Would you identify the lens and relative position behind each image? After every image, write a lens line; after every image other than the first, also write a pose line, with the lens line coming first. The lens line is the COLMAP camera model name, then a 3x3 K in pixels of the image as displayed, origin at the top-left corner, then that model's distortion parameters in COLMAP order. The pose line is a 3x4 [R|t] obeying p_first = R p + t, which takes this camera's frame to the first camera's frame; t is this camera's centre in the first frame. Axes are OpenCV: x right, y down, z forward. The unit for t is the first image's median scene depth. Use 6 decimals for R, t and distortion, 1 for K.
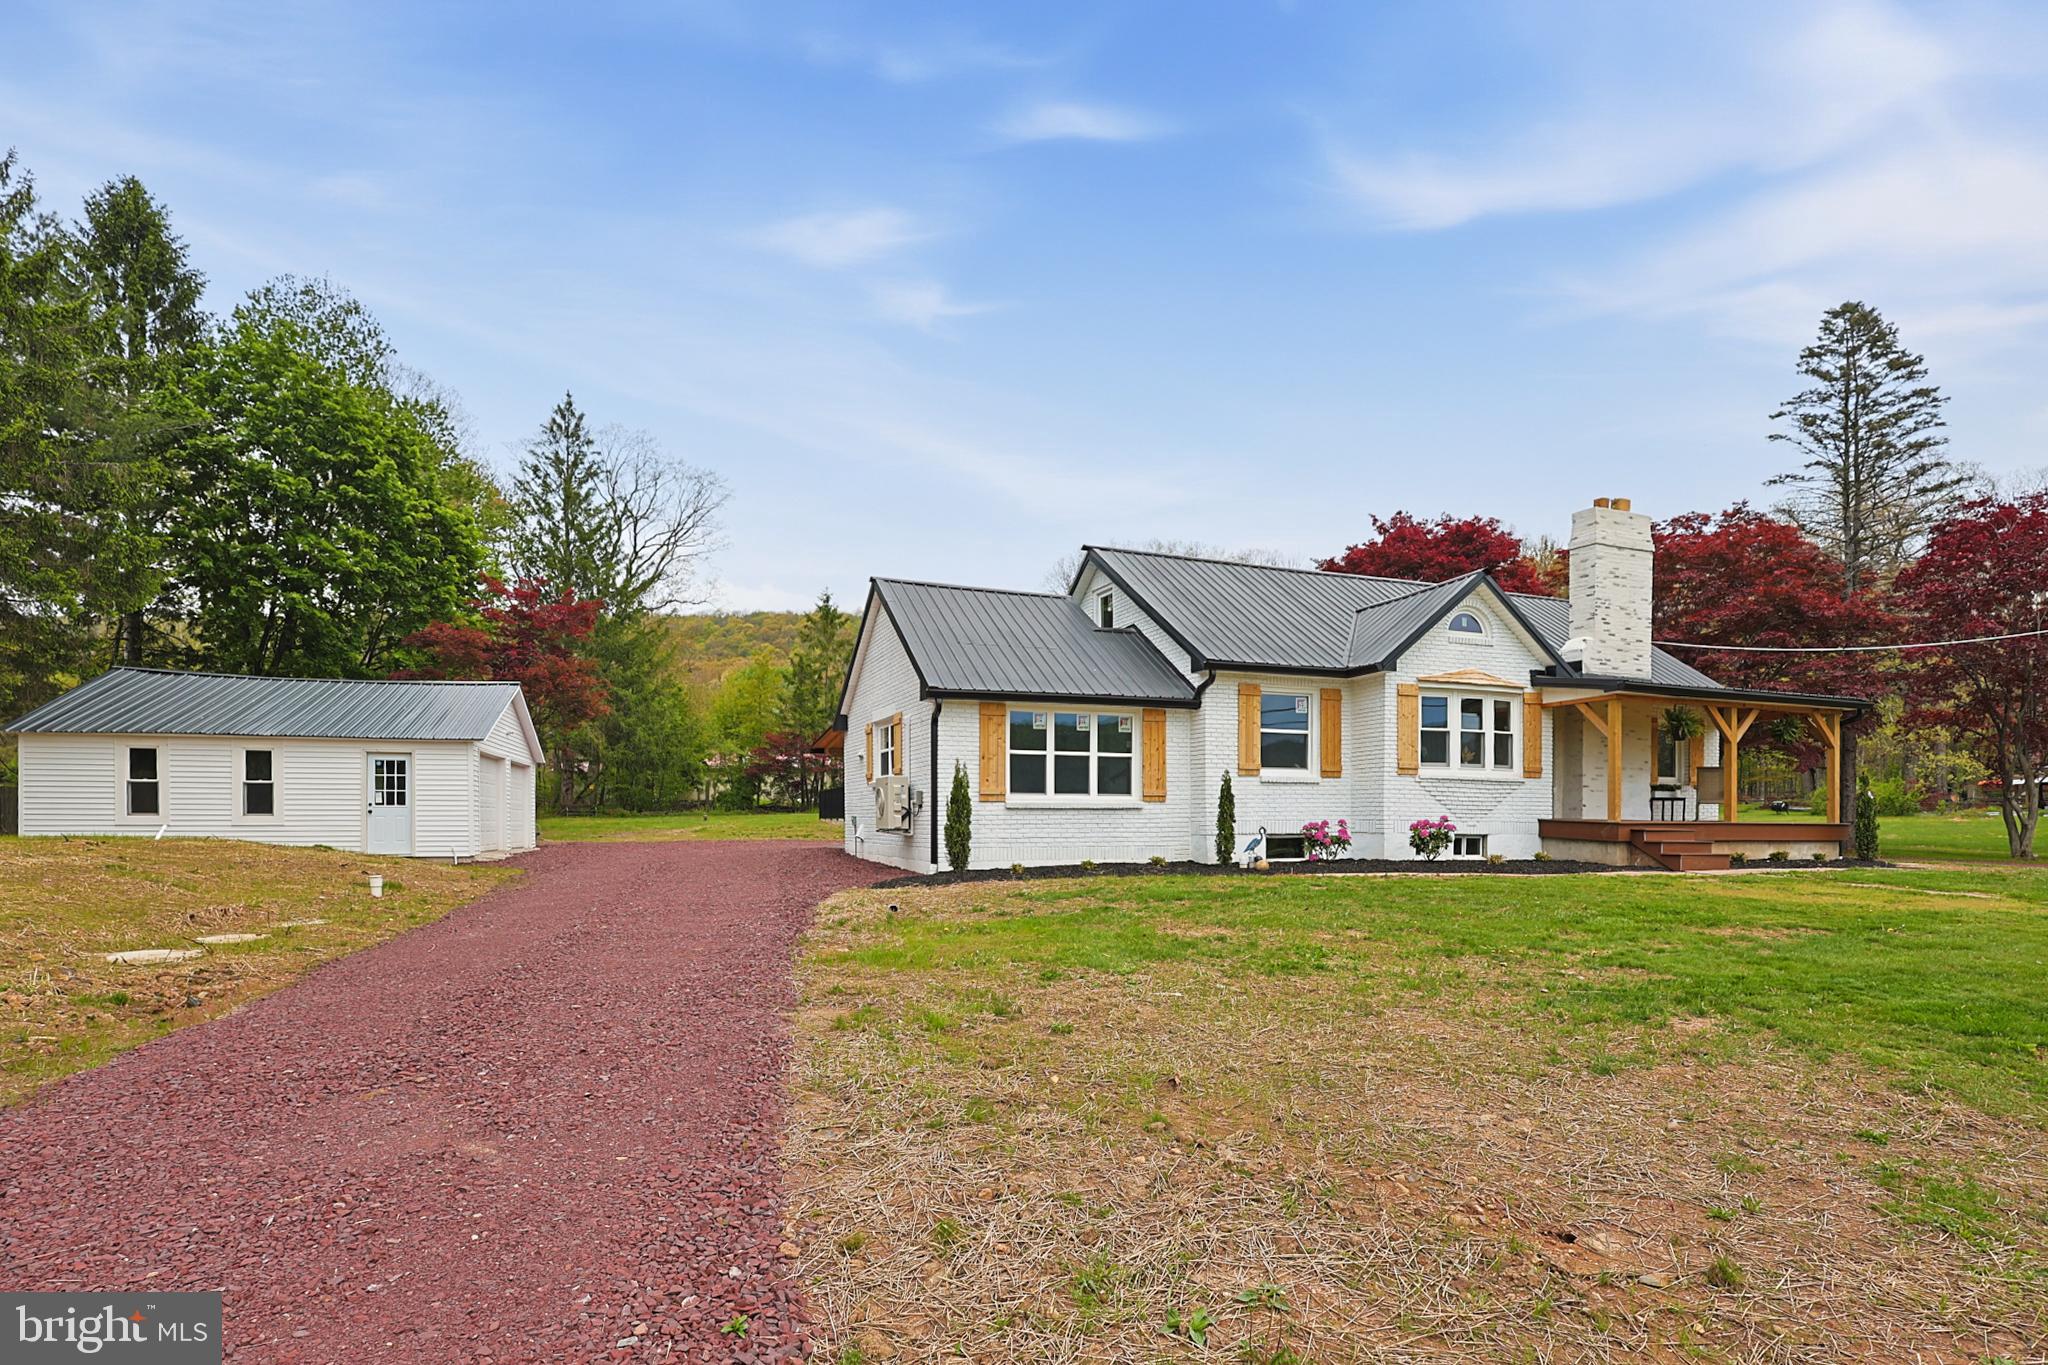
lens RADIAL K [[1035.1, 0, 1012.7], [0, 1035.1, 822.4], [0, 0, 1]] dist [-0.008343, 0.003753]
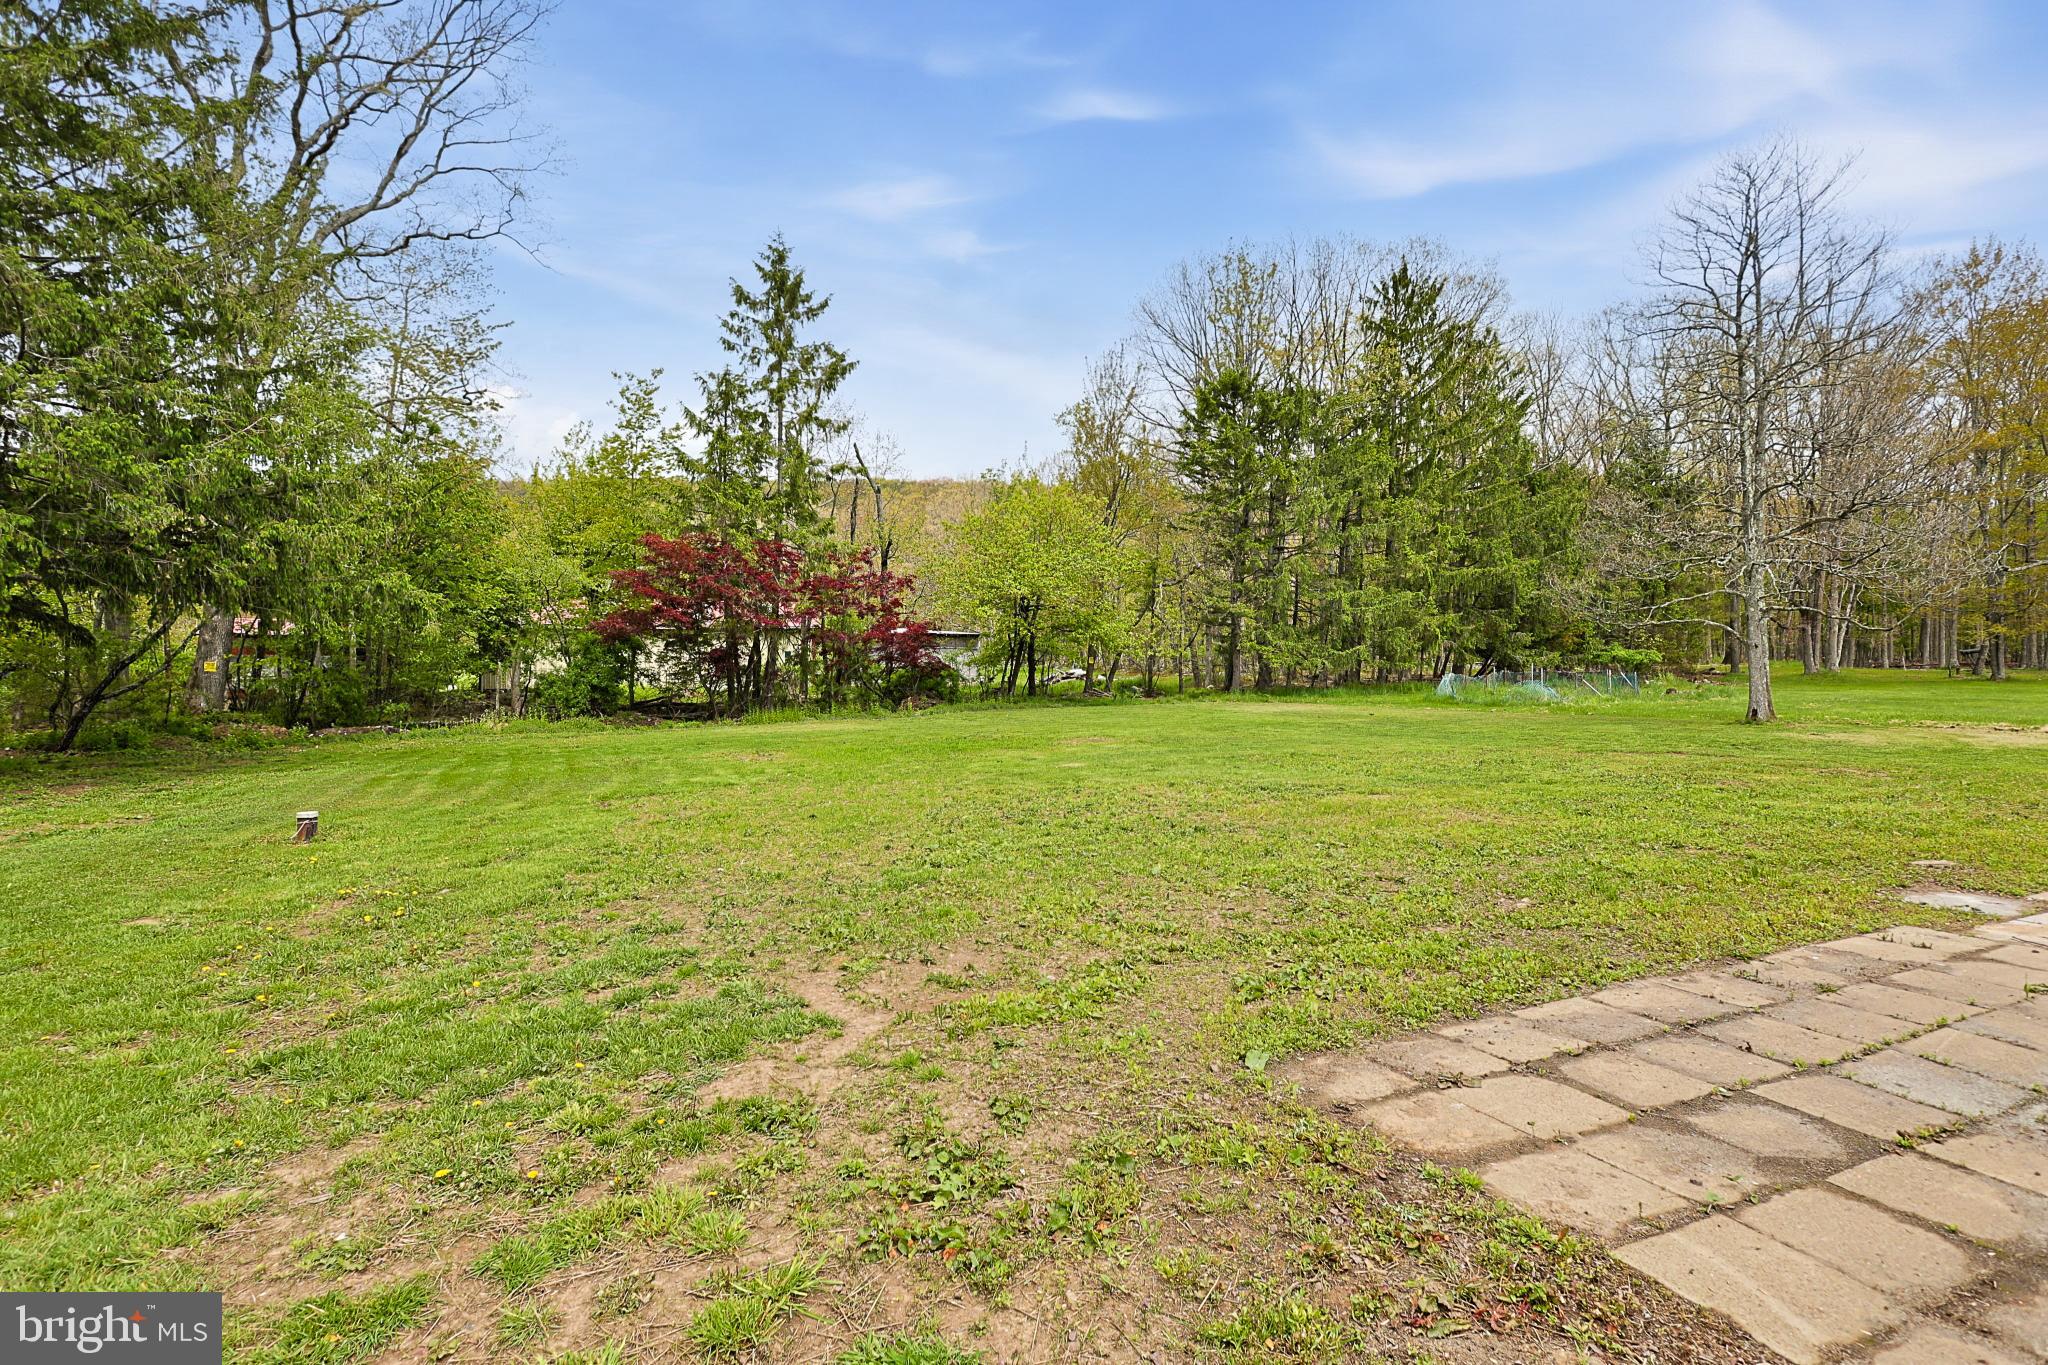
lens RADIAL K [[1005.8, 0, 1009.1], [0, 1005.8, 681.7], [0, 0, 1]] dist [-0.010502, 0.002445]
pose [[0.994789, -0.014737, 0.100882, -0.568694], [0.017317, 0.999544, -0.024752, -0.054611], [-0.100471, 0.026370, 0.994590, 2.474477]]
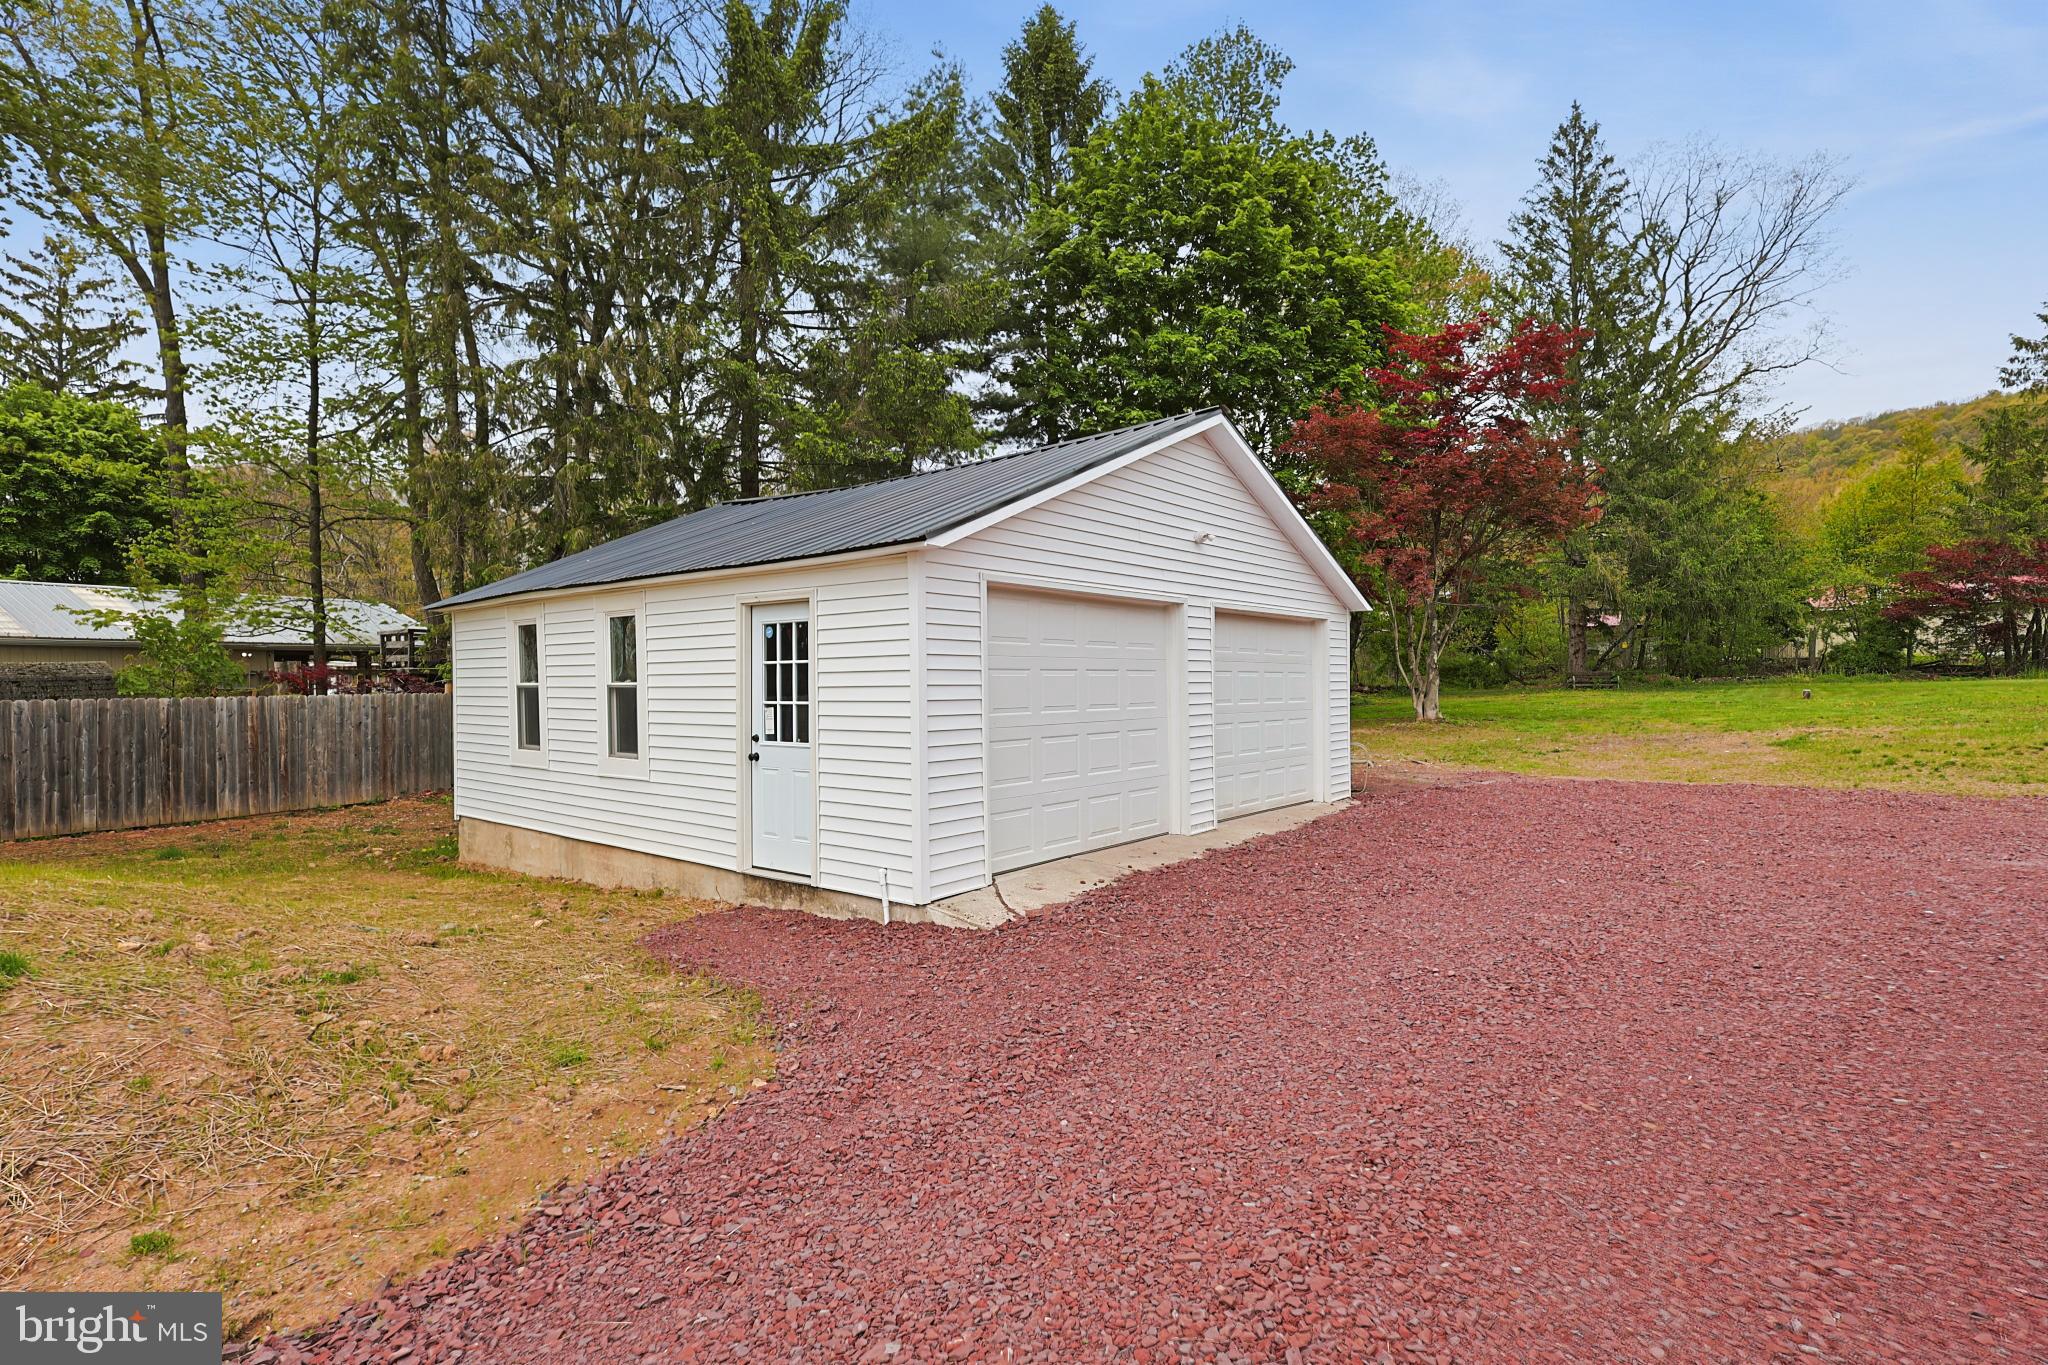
lens RADIAL K [[1005.8, 0, 1012.2], [0, 1005.8, 685.6], [0, 0, 1]] dist [-0.010502, 0.002445]
pose [[0.572227, 0.000941, -0.820095, -0.273043], [0.004696, 0.999979, 0.004425, -0.041397], [0.820082, -0.006383, 0.572210, 0.926401]]
